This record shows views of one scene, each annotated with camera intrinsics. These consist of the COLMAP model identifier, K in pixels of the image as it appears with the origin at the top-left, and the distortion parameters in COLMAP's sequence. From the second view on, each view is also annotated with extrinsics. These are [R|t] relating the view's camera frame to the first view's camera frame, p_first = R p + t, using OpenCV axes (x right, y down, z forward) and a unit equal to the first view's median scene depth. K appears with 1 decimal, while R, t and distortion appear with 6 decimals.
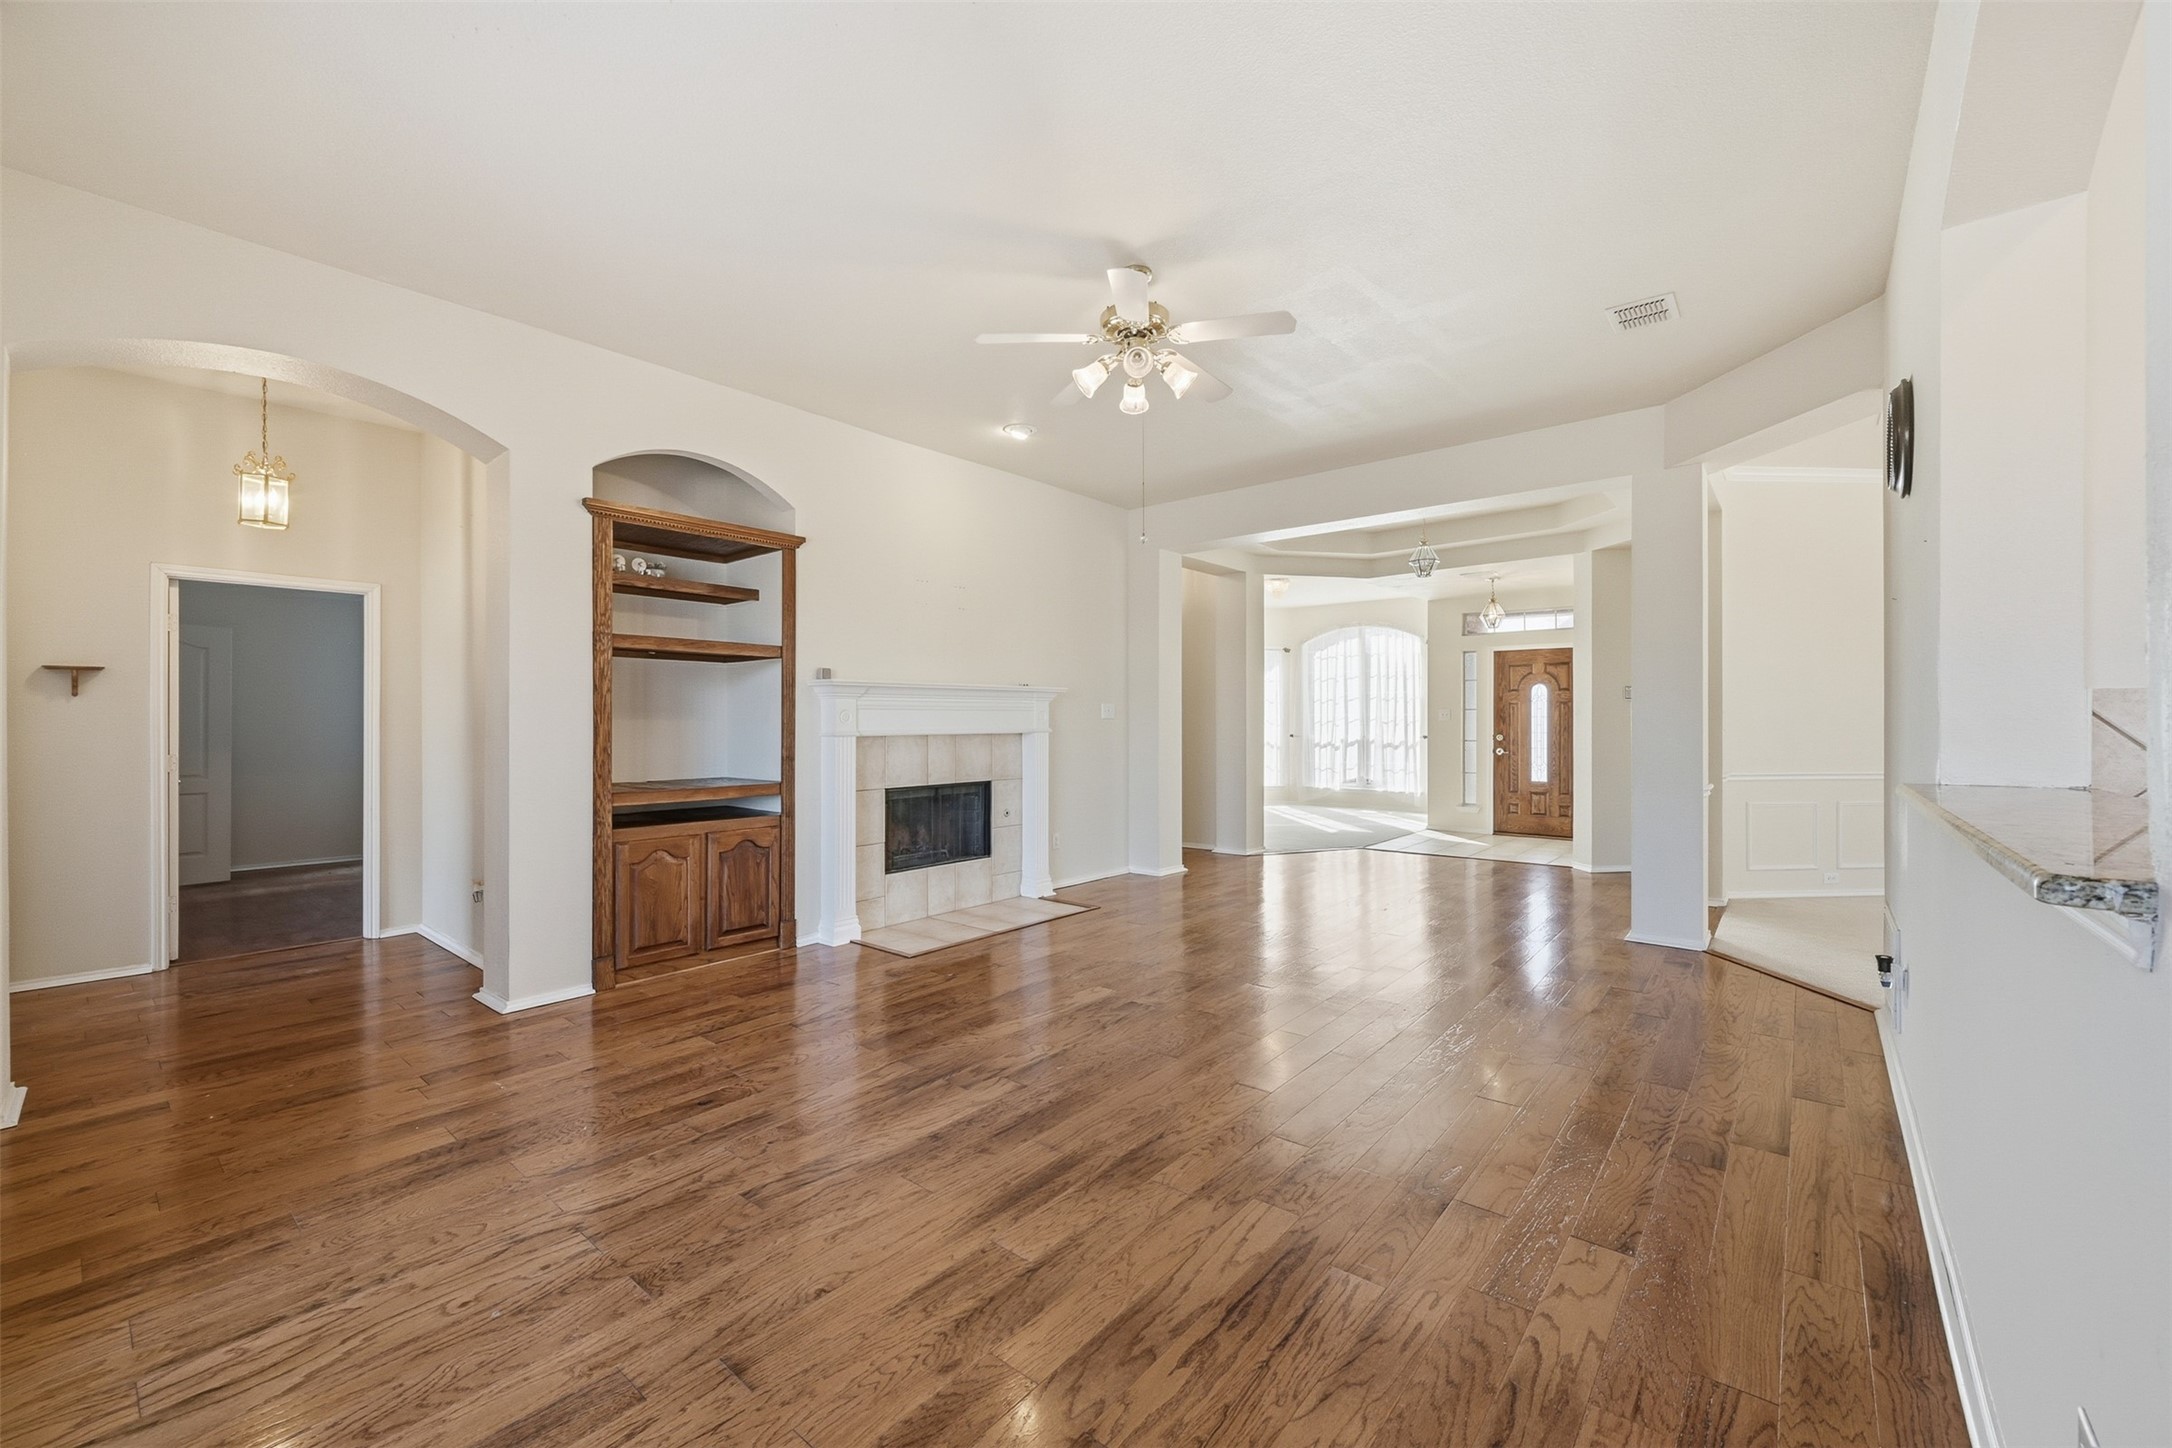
lens RADIAL K [[879.9, 0, 1071.5], [0, 879.9, 723.5], [0, 0, 1]] dist [0.013940, 0.000000]
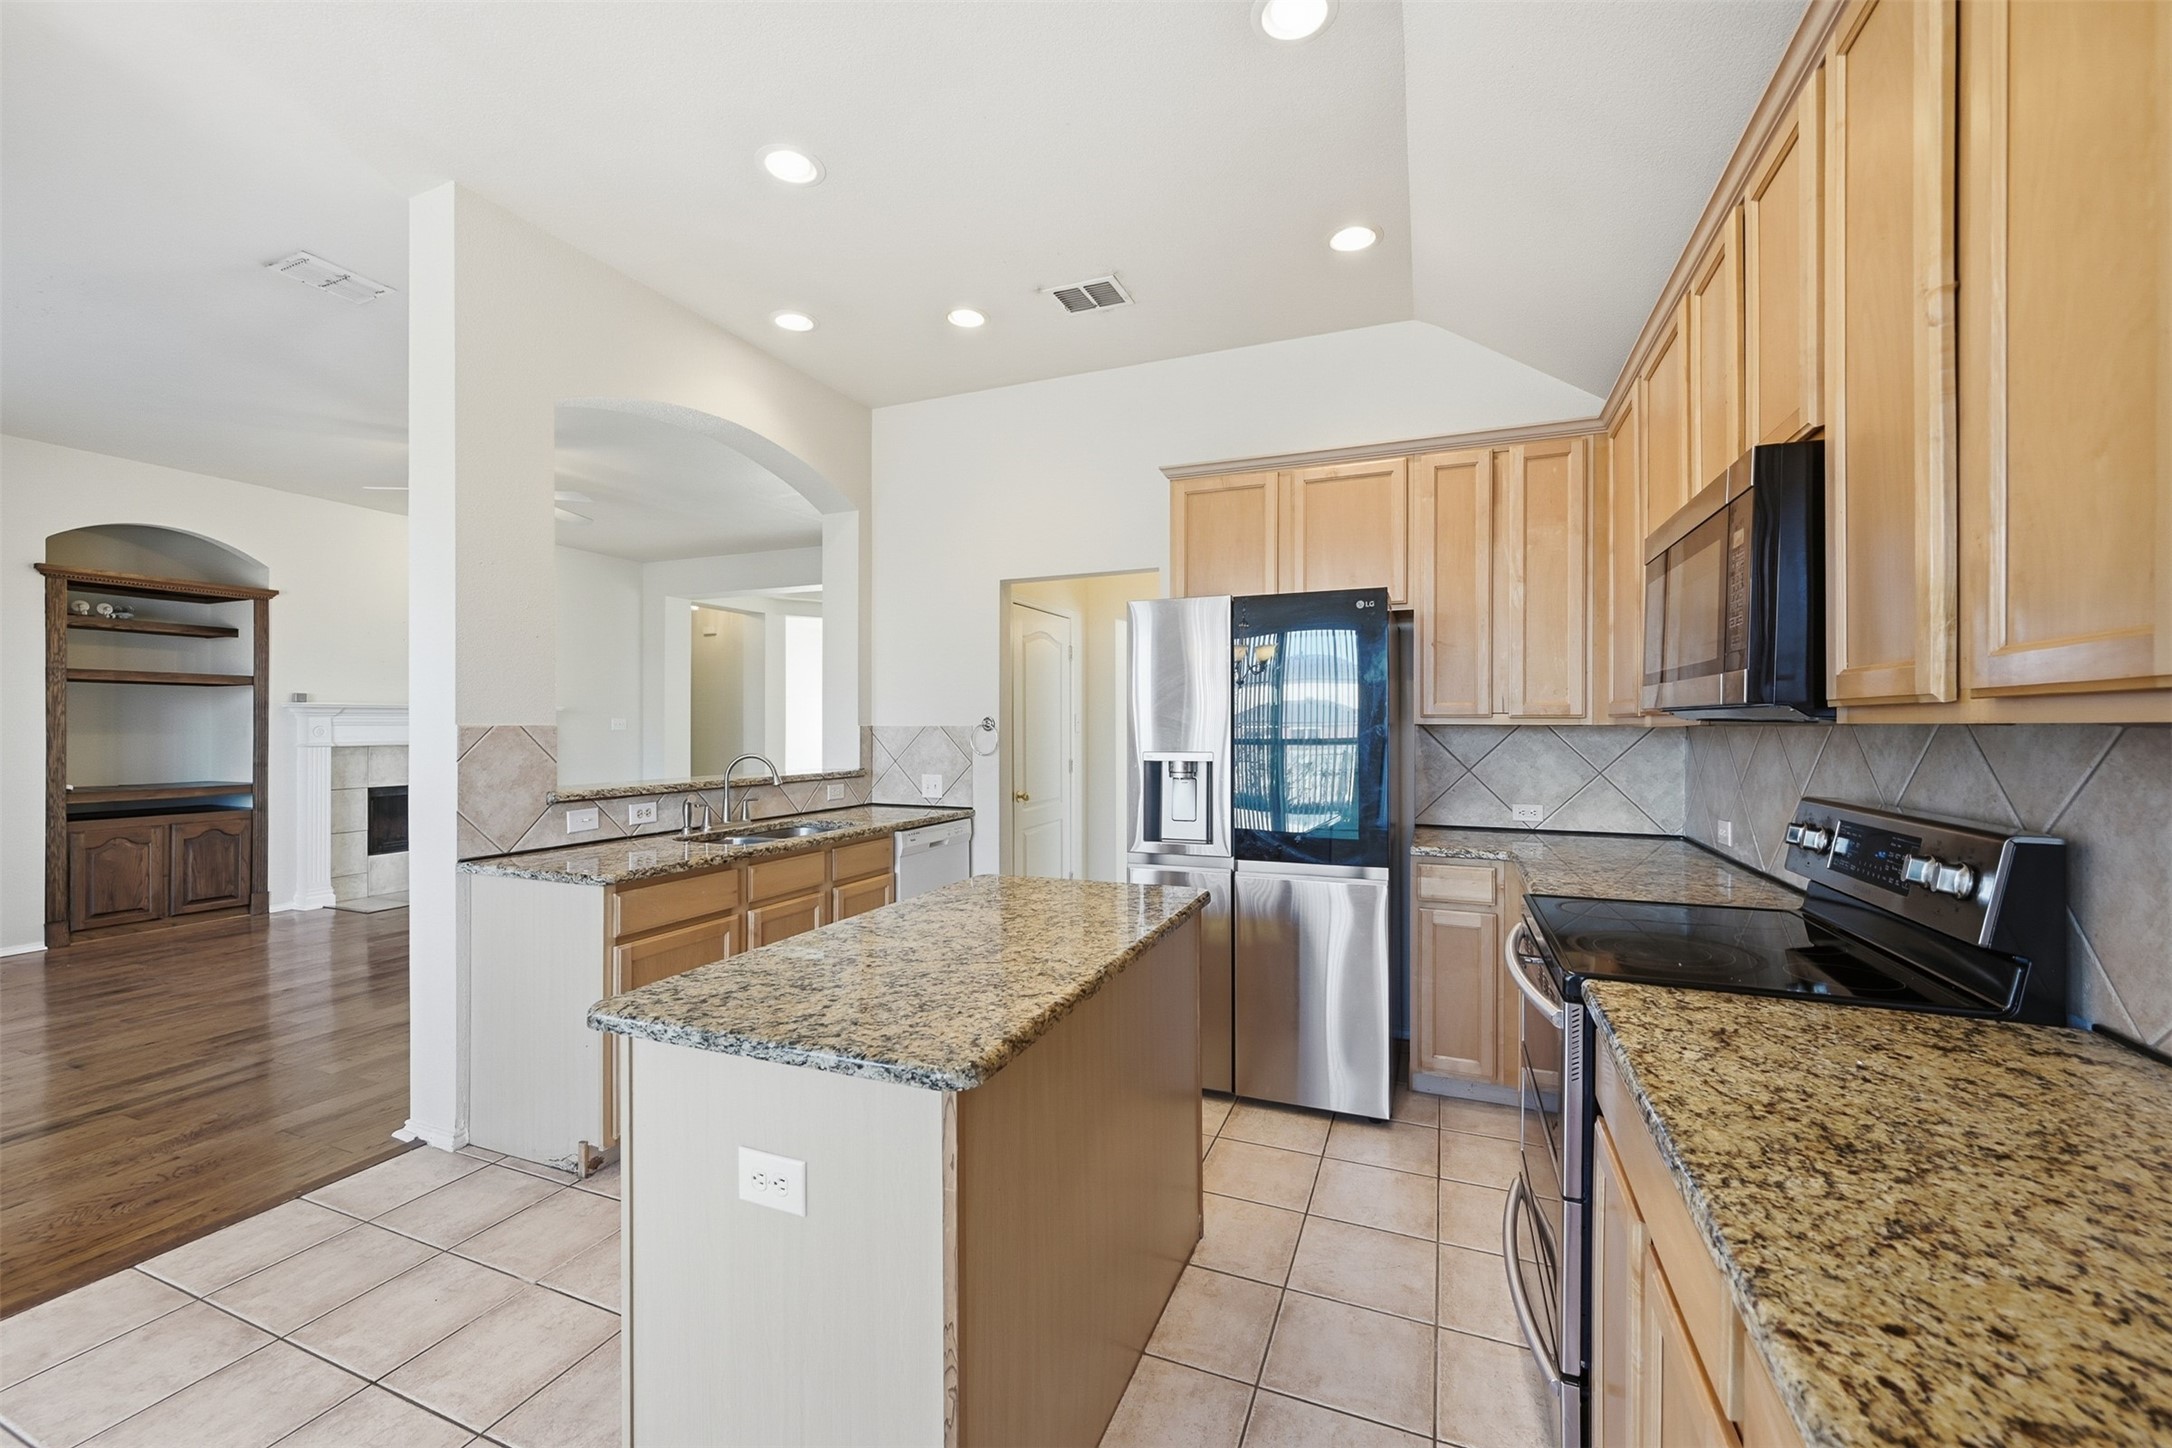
lens RADIAL K [[860.2, 0, 1083.9], [0, 860.2, 728.7], [0, 0, 1]] dist [-0.002167, -0.000087]
pose [[0.949232, -0.004383, 0.314546, 0.414234], [0.004217, 0.999990, 0.001209, -0.008698], [-0.314548, 0.000178, 0.949241, -0.543725]]
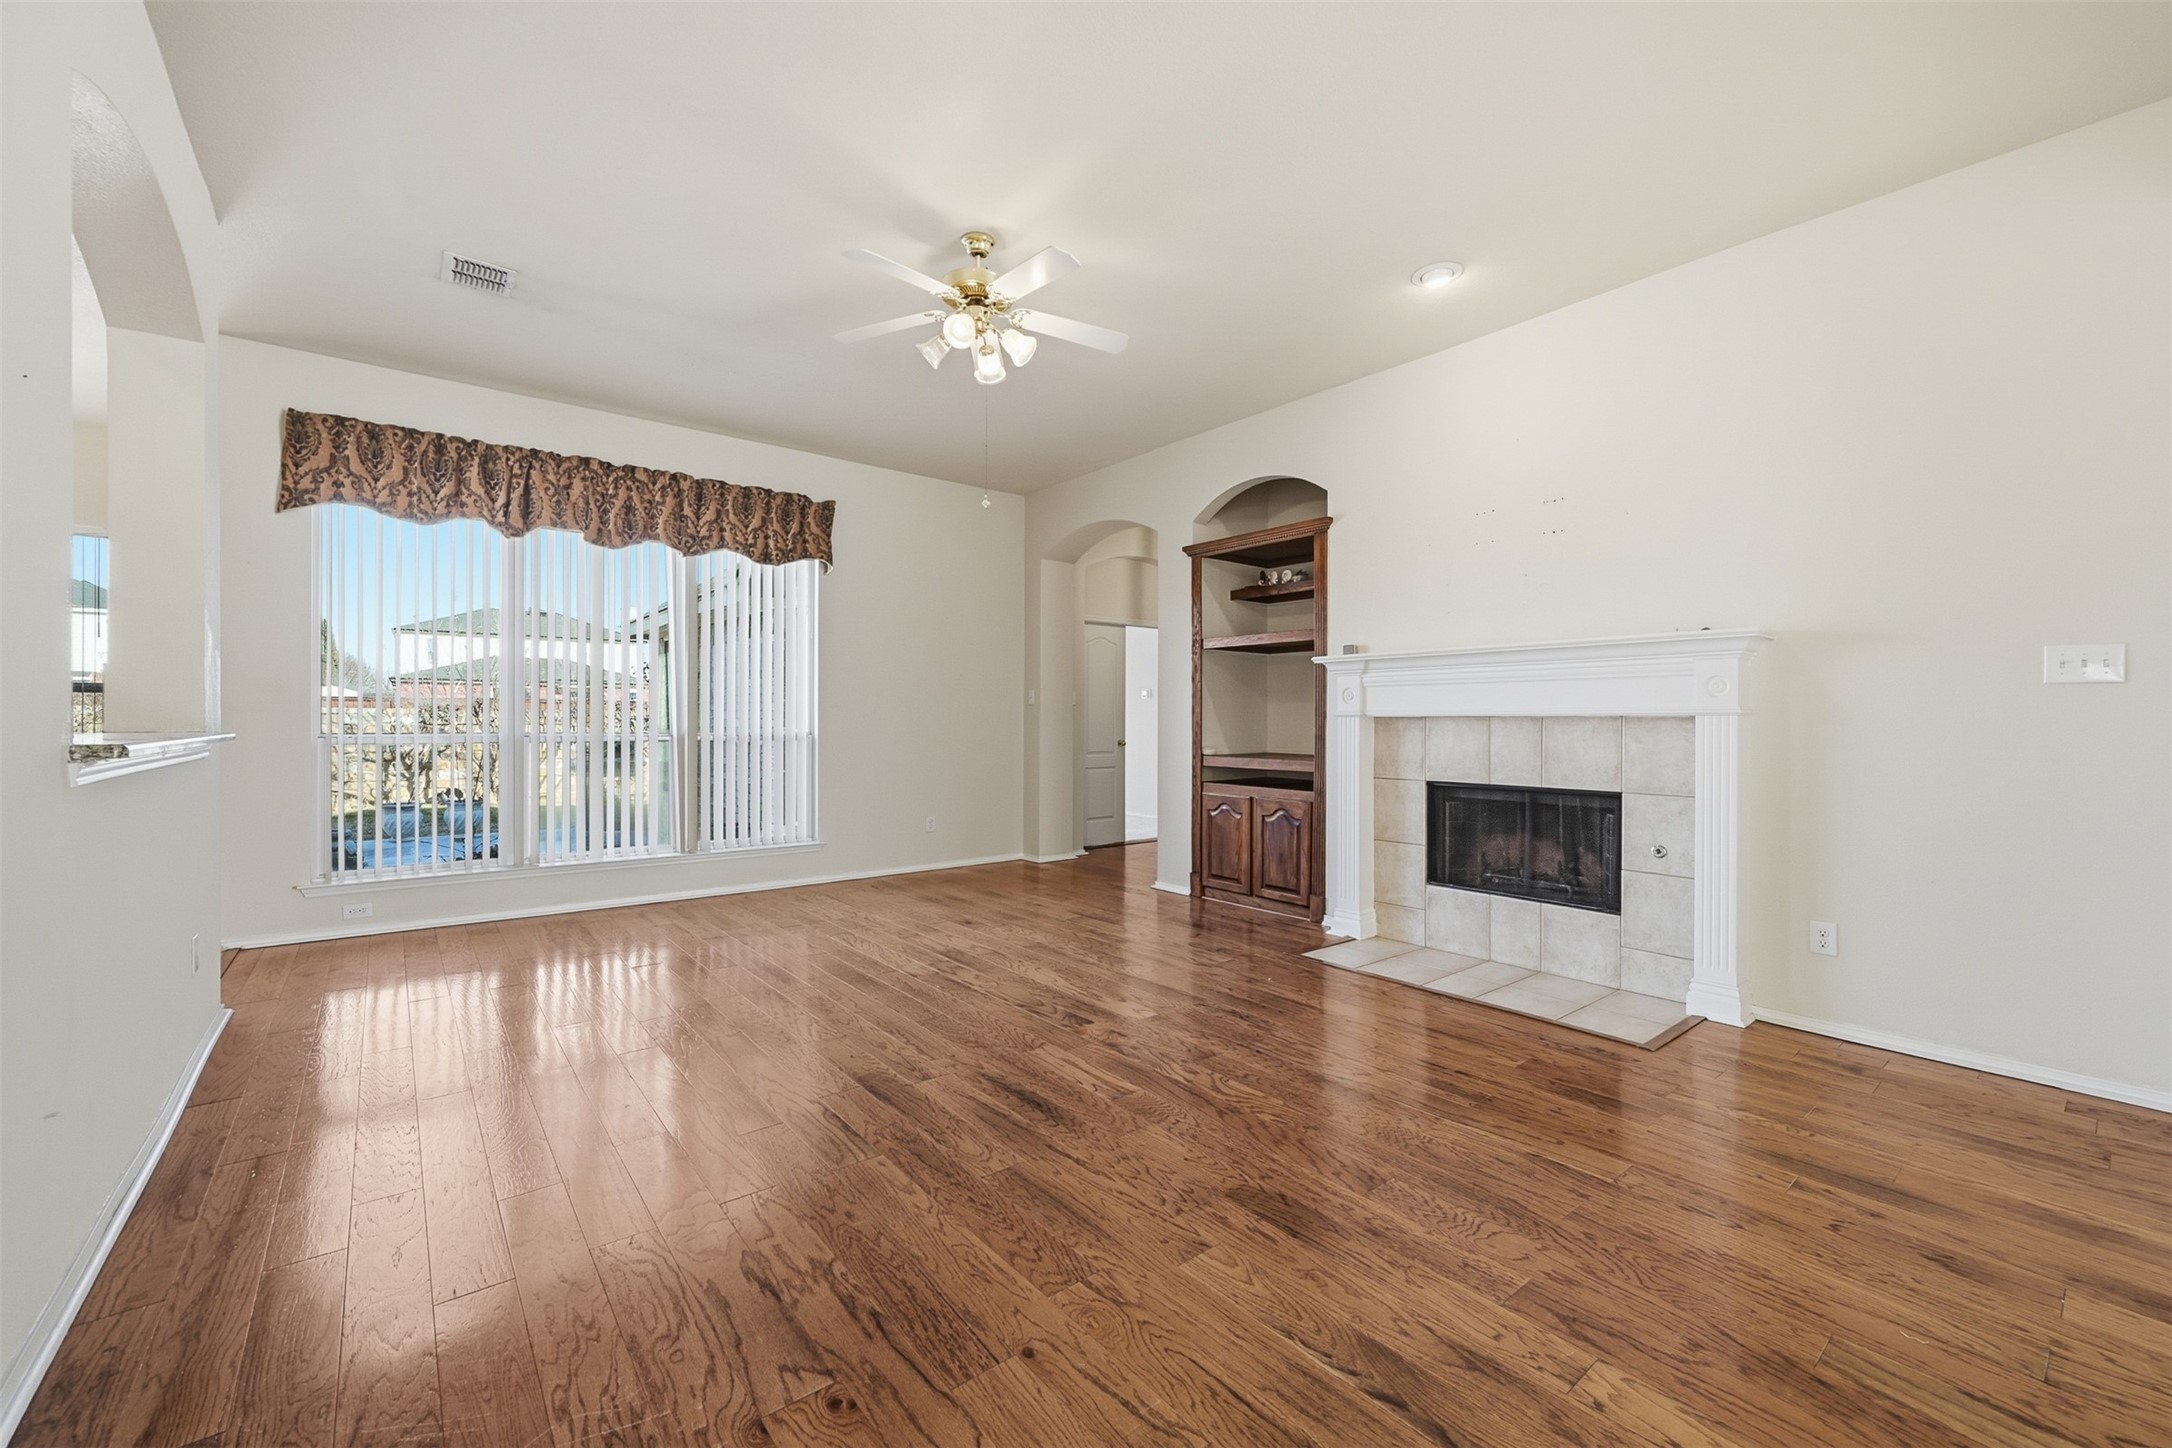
lens RADIAL K [[860.2, 0, 1083.9], [0, 860.2, 728.7], [0, 0, 1]] dist [-0.002167, -0.000087]
pose [[-0.185473, 0.014404, -0.982544, 0.700393], [-0.003781, 0.999875, 0.015372, 0.015195], [0.982642, 0.006566, -0.185395, 0.906396]]
